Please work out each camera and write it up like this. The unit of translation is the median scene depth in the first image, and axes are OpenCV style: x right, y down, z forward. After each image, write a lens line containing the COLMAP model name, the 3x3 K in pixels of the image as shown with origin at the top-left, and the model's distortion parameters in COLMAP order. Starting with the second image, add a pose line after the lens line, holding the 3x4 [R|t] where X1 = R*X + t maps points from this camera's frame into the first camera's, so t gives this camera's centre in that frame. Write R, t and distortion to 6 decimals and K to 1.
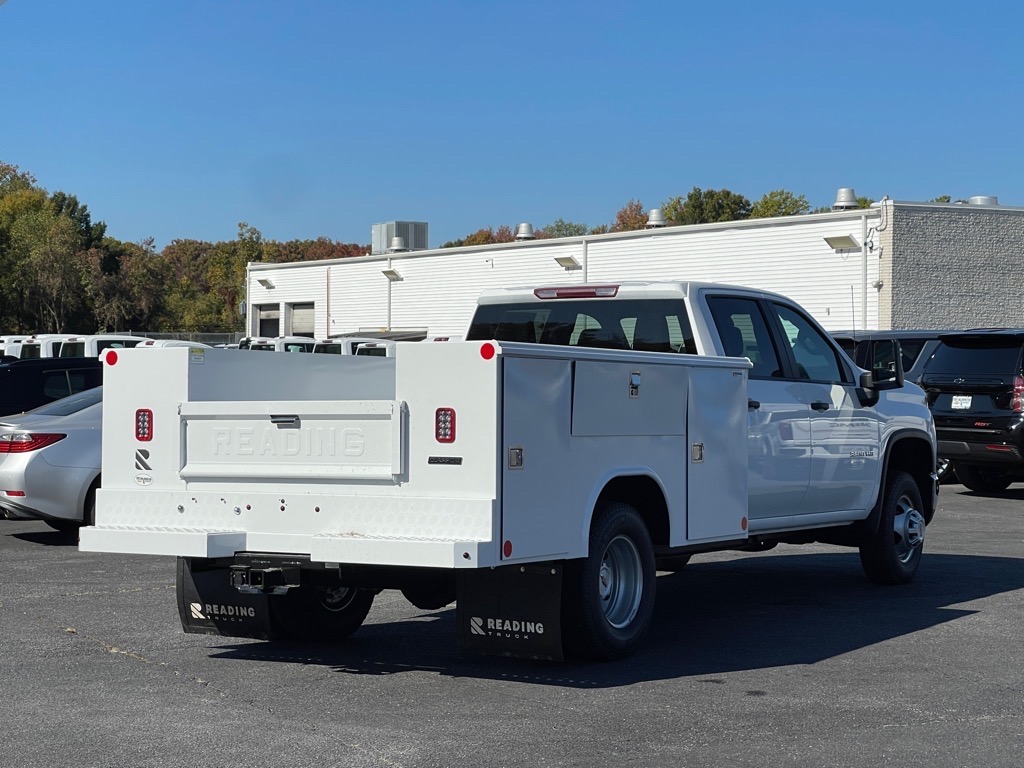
lens RADIAL K [[2090.7, 0, 533.7], [0, 2090.7, 400.3], [0, 0, 1]] dist [0.139111, 0.000000]
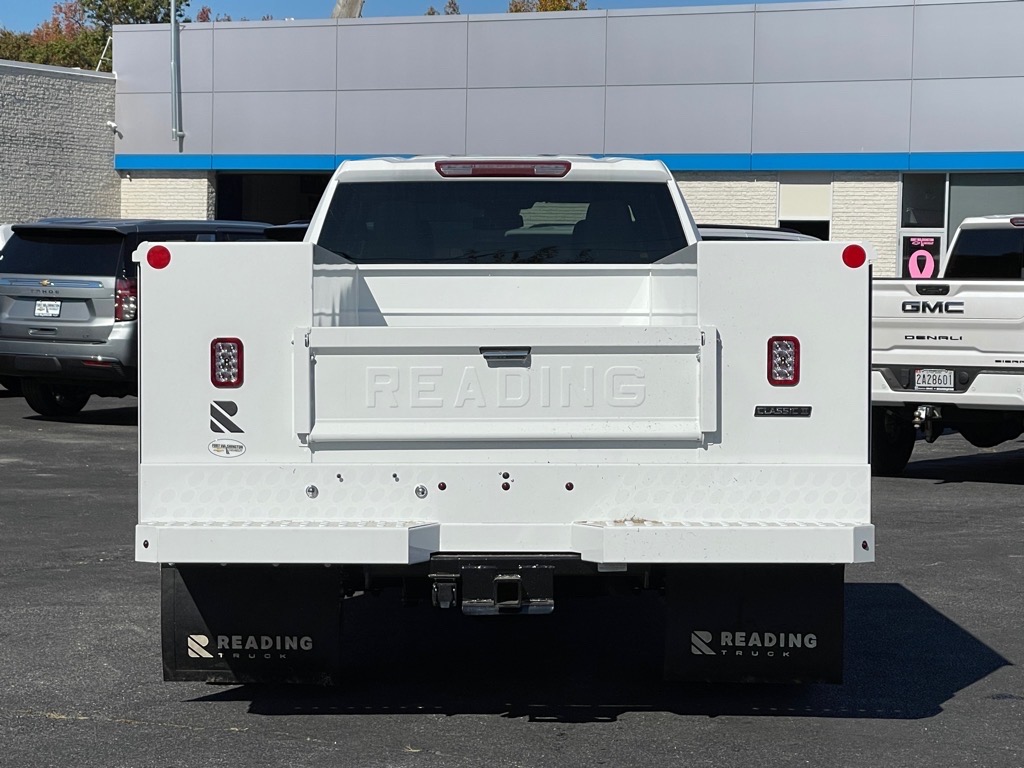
lens RADIAL K [[2714.3, 0, 501.6], [0, 2714.3, 307.8], [0, 0, 1]] dist [-0.006312, 0.000000]
pose [[0.846114, 0.002100, 0.532998, -0.576235], [-0.003780, 0.999991, 0.002061, -0.007264], [-0.532988, -0.003759, 0.846114, 0.261521]]
